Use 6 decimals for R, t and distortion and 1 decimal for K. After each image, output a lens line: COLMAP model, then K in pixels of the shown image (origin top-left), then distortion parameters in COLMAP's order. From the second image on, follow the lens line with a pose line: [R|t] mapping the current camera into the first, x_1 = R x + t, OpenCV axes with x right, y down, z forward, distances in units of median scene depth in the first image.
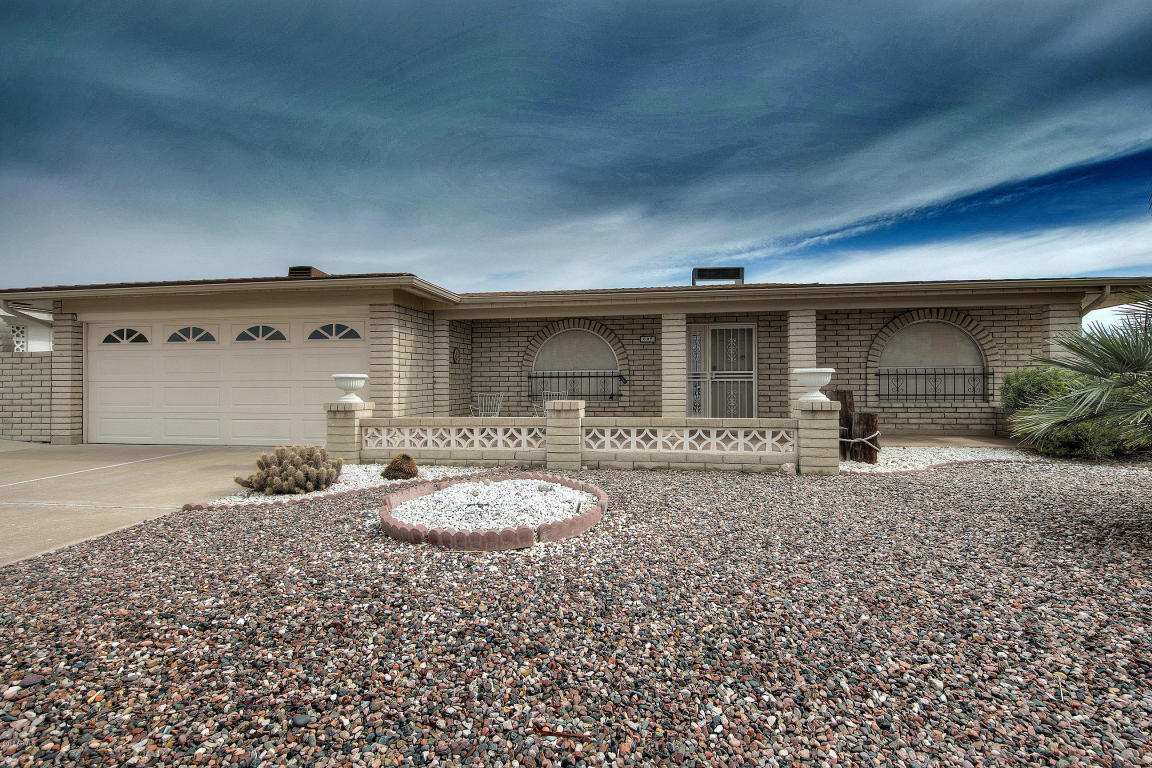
lens RADIAL K [[552.1, 0, 576.0], [0, 552.1, 384.0], [0, 0, 1]] dist [0.005312, -0.000618]
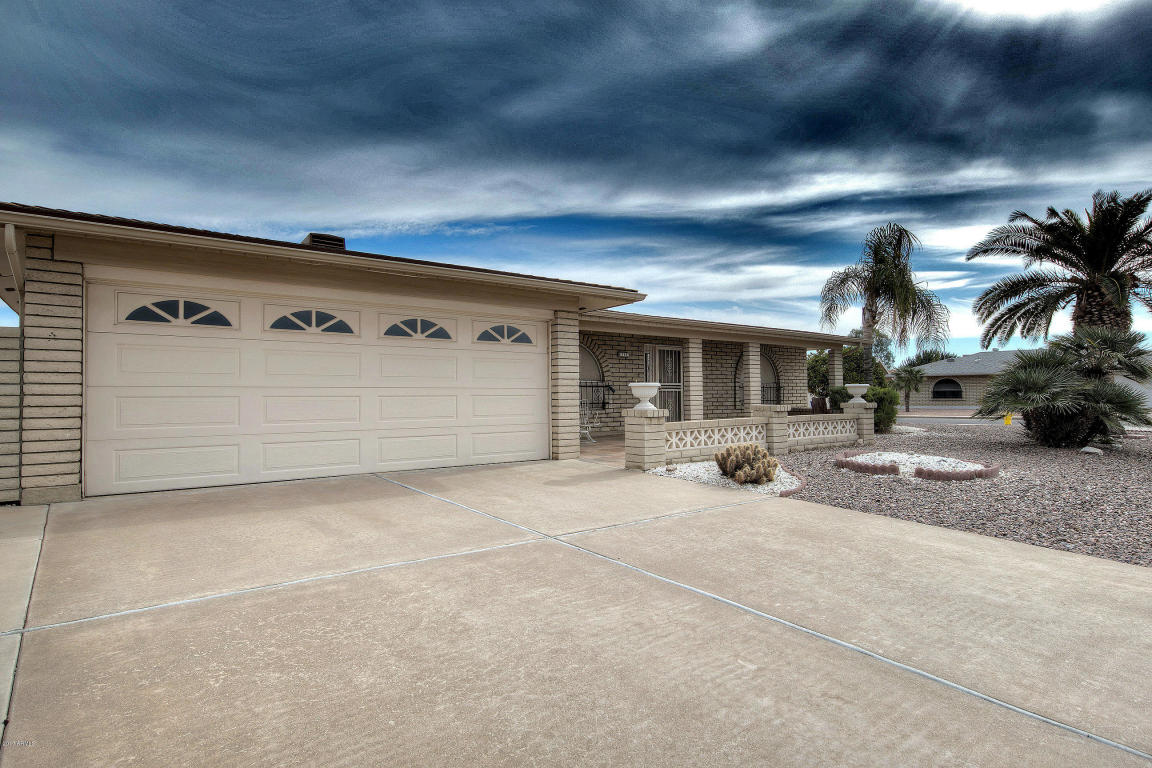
lens RADIAL K [[616.3, 0, 576.0], [0, 616.3, 384.0], [0, 0, 1]] dist [0.004419, 0.000454]
pose [[0.672826, 0.012432, 0.739696, -0.984924], [-0.001175, 0.999876, -0.015735, 0.001394], [-0.739800, 0.009718, 0.672757, 0.219263]]
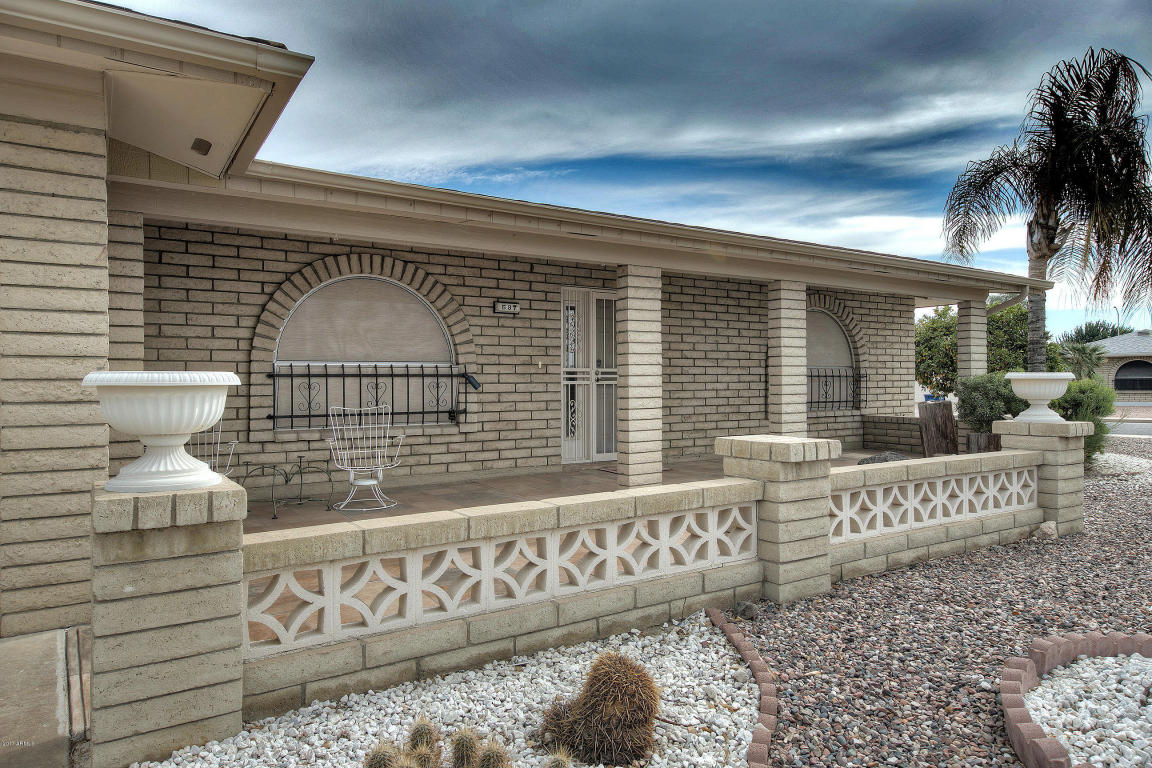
lens RADIAL K [[754.8, 0, 576.0], [0, 754.8, 384.0], [0, 0, 1]] dist [0.028544, 0.002466]
pose [[0.722532, -0.001374, 0.691336, -0.372408], [-0.004115, 0.999972, 0.006288, -0.011627], [-0.691326, -0.007388, 0.722506, 0.449473]]
